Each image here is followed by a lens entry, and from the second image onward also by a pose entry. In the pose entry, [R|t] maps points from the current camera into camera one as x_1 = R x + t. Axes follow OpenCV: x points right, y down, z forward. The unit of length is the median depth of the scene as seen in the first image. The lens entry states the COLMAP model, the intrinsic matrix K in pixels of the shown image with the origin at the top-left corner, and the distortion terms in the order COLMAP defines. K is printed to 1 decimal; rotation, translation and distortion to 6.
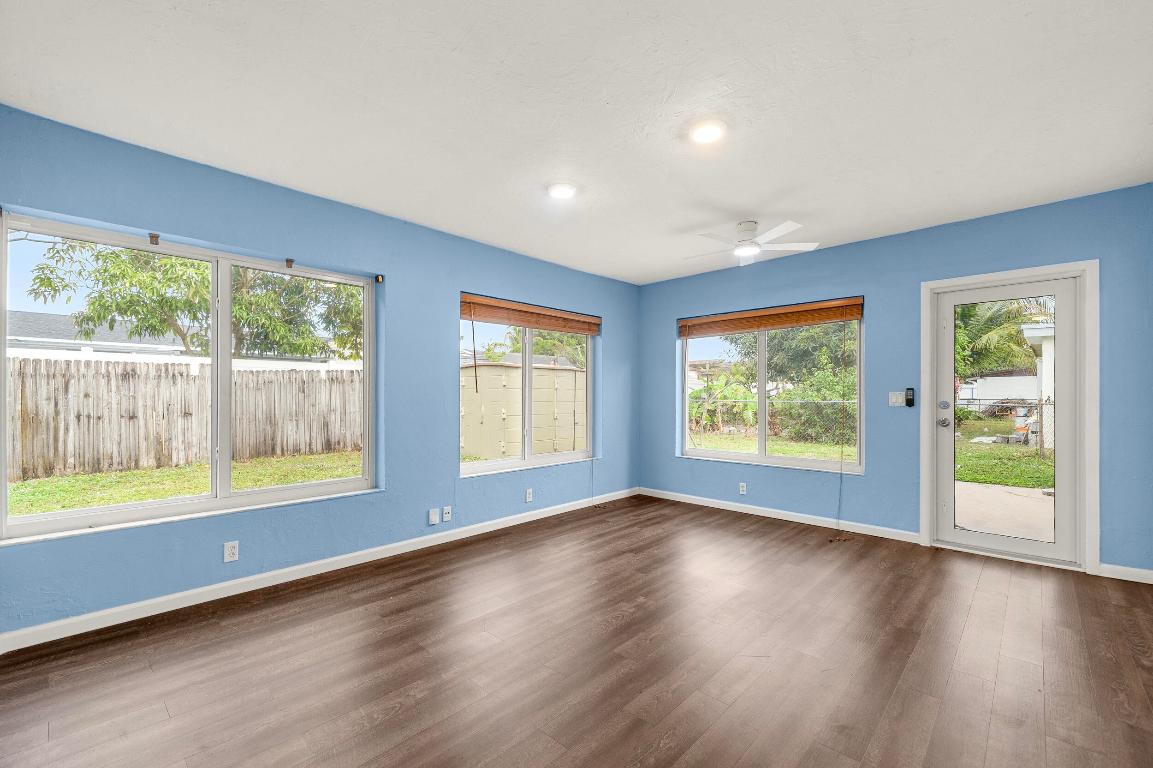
lens RADIAL K [[473.7, 0, 584.7], [0, 473.7, 386.6], [0, 0, 1]] dist [0.009324, -0.002495]
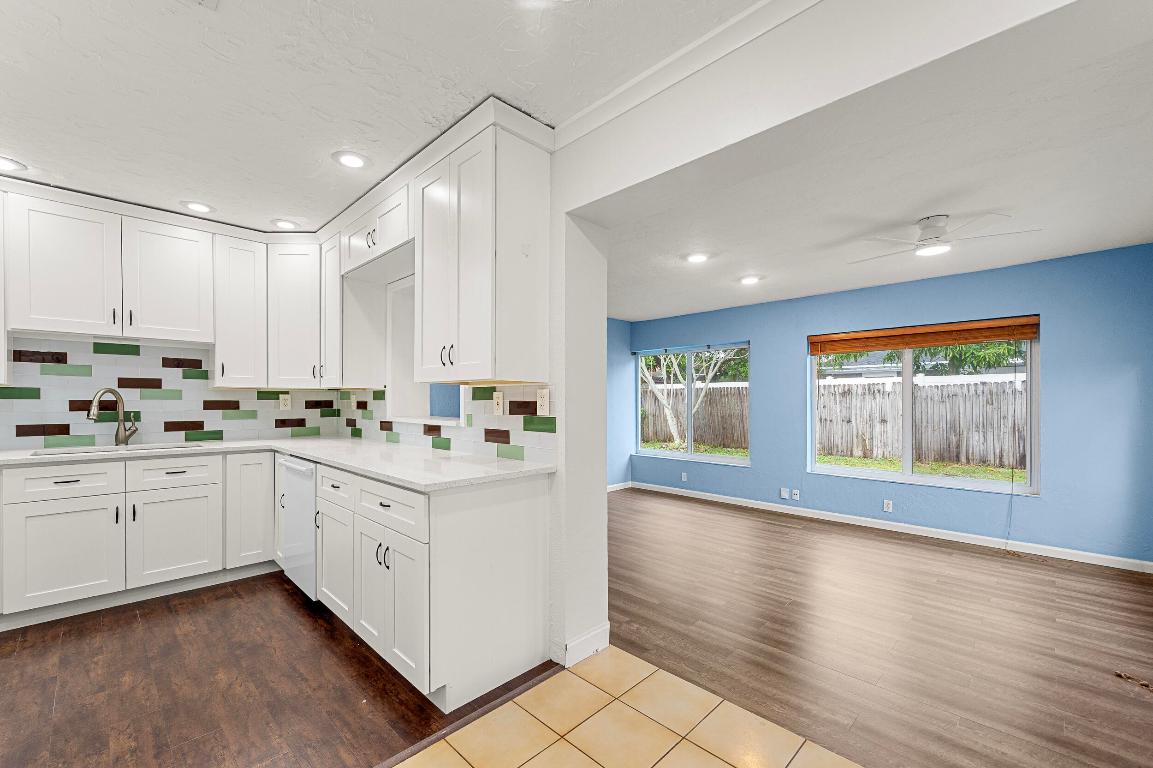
lens RADIAL K [[473.7, 0, 559.0], [0, 473.7, 402.9], [0, 0, 1]] dist [0.009324, -0.002495]
pose [[-0.053851, 0.002535, -0.998546, 0.580414], [0.020457, 0.999790, 0.001435, -0.014006], [0.998339, -0.020350, -0.053891, 0.176569]]
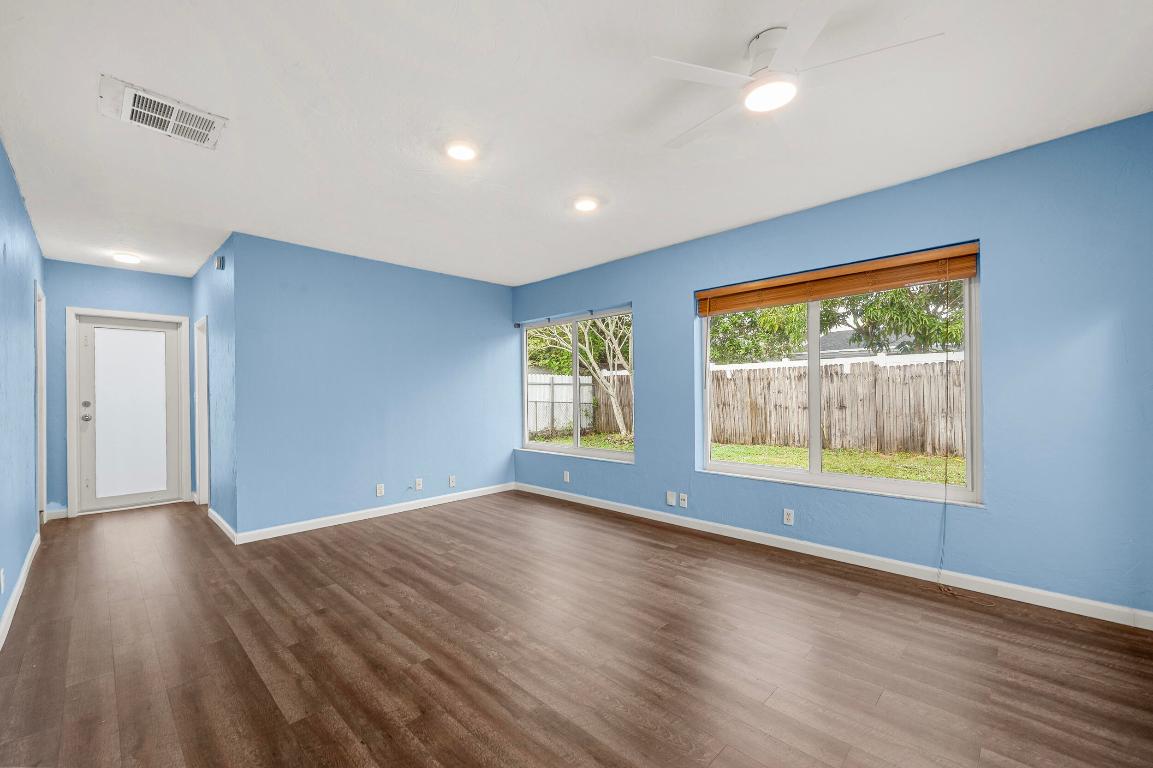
lens RADIAL K [[473.7, 0, 562.7], [0, 473.7, 392.8], [0, 0, 1]] dist [0.009324, -0.002495]
pose [[-0.038223, -0.003660, -0.999263, 0.395360], [0.031079, 0.999505, -0.004850, 0.007895], [0.998786, -0.031242, -0.038090, 0.377475]]
